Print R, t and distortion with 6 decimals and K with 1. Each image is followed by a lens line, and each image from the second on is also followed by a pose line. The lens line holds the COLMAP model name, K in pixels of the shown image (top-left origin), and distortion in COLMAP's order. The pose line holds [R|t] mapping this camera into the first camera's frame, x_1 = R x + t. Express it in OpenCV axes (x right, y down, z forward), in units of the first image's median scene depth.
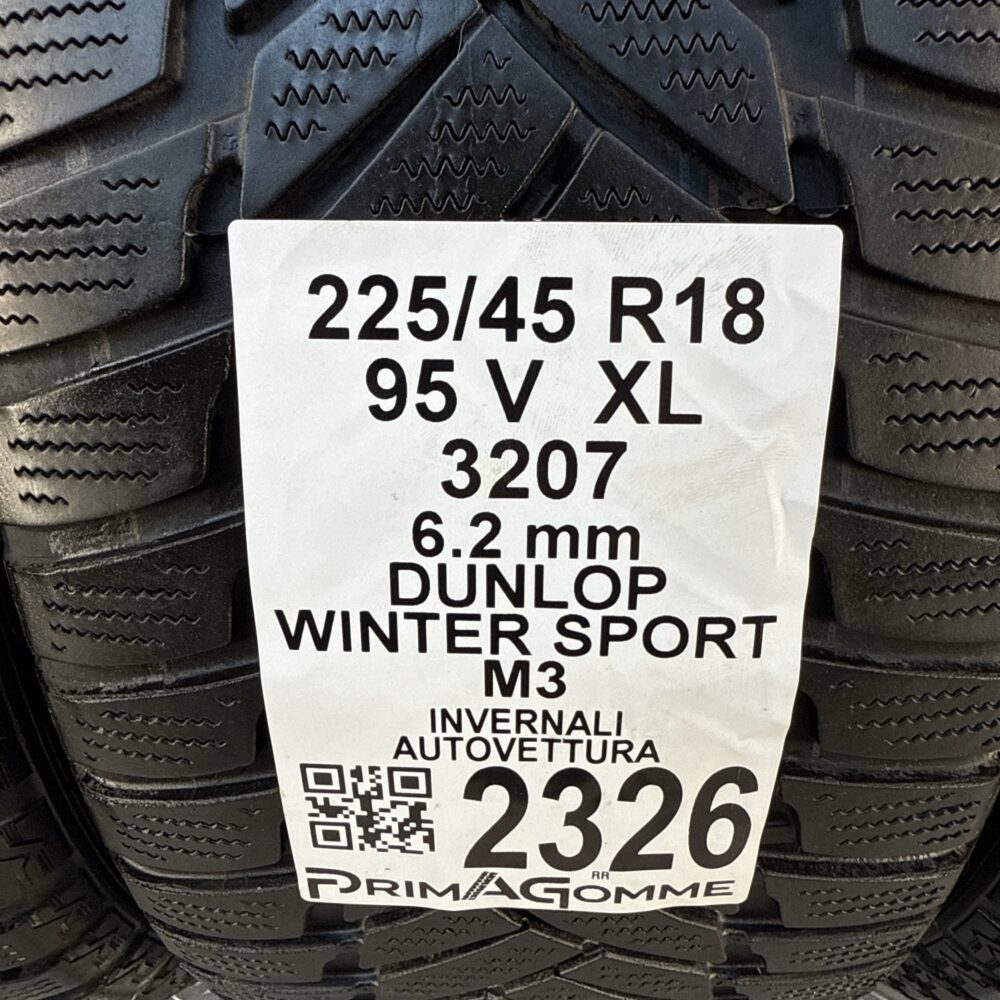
lens RADIAL K [[756.1, 0, 500.0], [0, 756.1, 500.0], [0, 0, 1]] dist [0.039103, 0.000870]
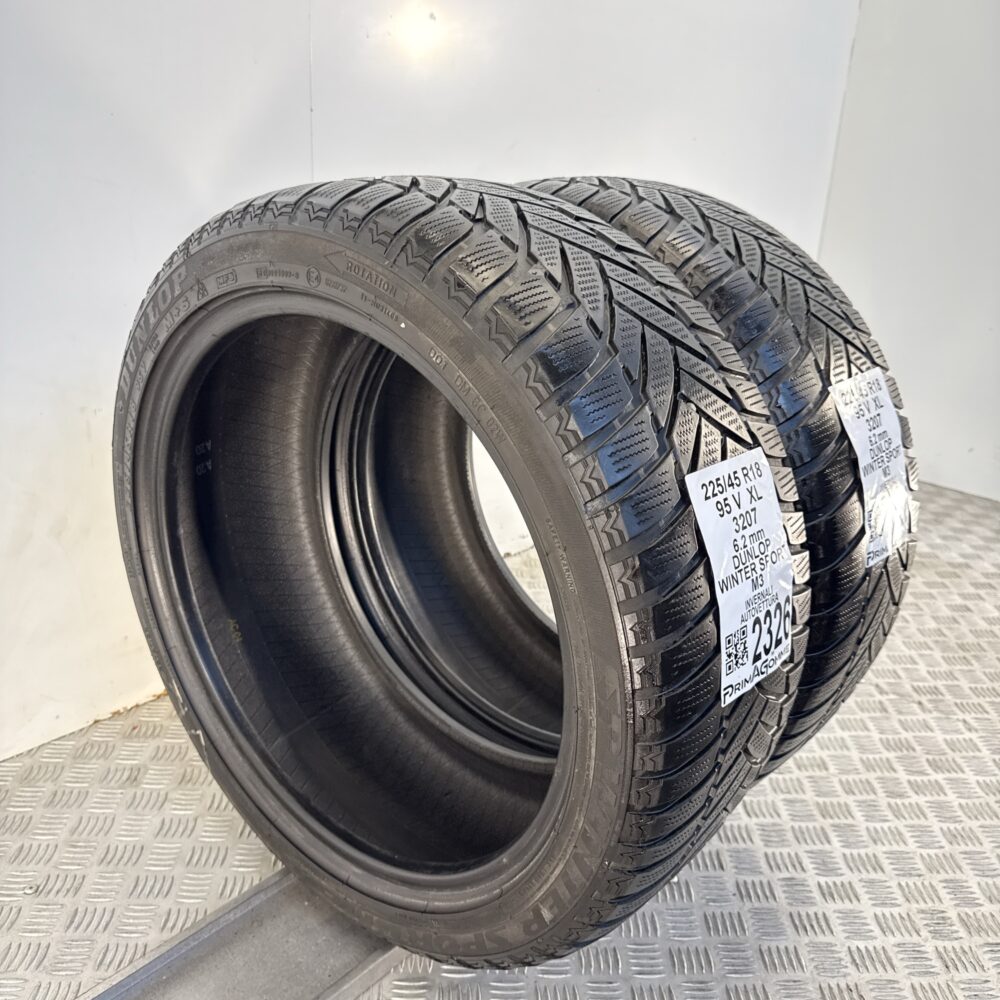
lens RADIAL K [[1074.5, 0, 500.0], [0, 1074.5, 500.0], [0, 0, 1]] dist [0.065846, -0.162729]
pose [[0.619187, -0.224548, 0.752453, -4.476063], [0.436109, 0.895207, -0.091721, -0.162930], [-0.653006, 0.384944, 0.652228, -1.628912]]
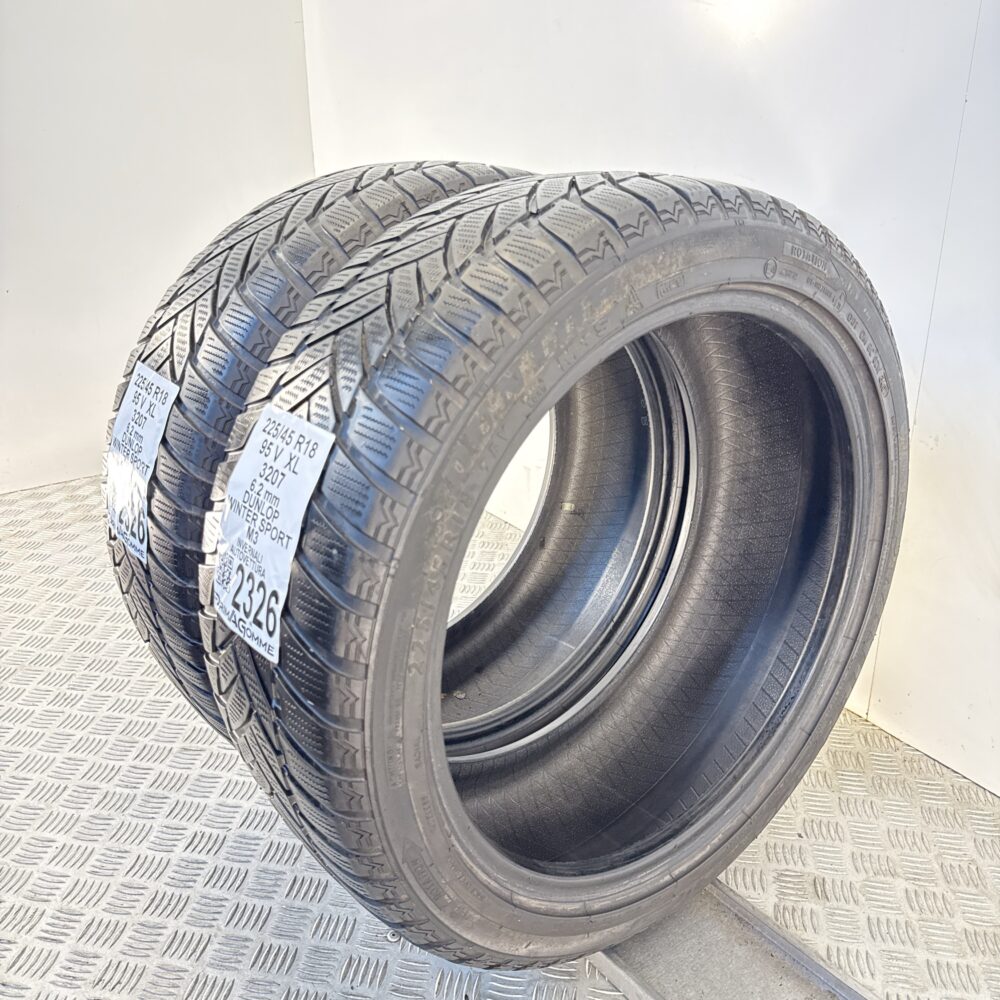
lens RADIAL K [[1074.5, 0, 500.0], [0, 1074.5, 500.0], [0, 0, 1]] dist [0.065846, -0.162729]
pose [[0.611058, 0.277047, -0.741521, 4.505621], [-0.524277, 0.843487, -0.116892, 0.090080], [0.593078, 0.460190, 0.660669, -1.705401]]
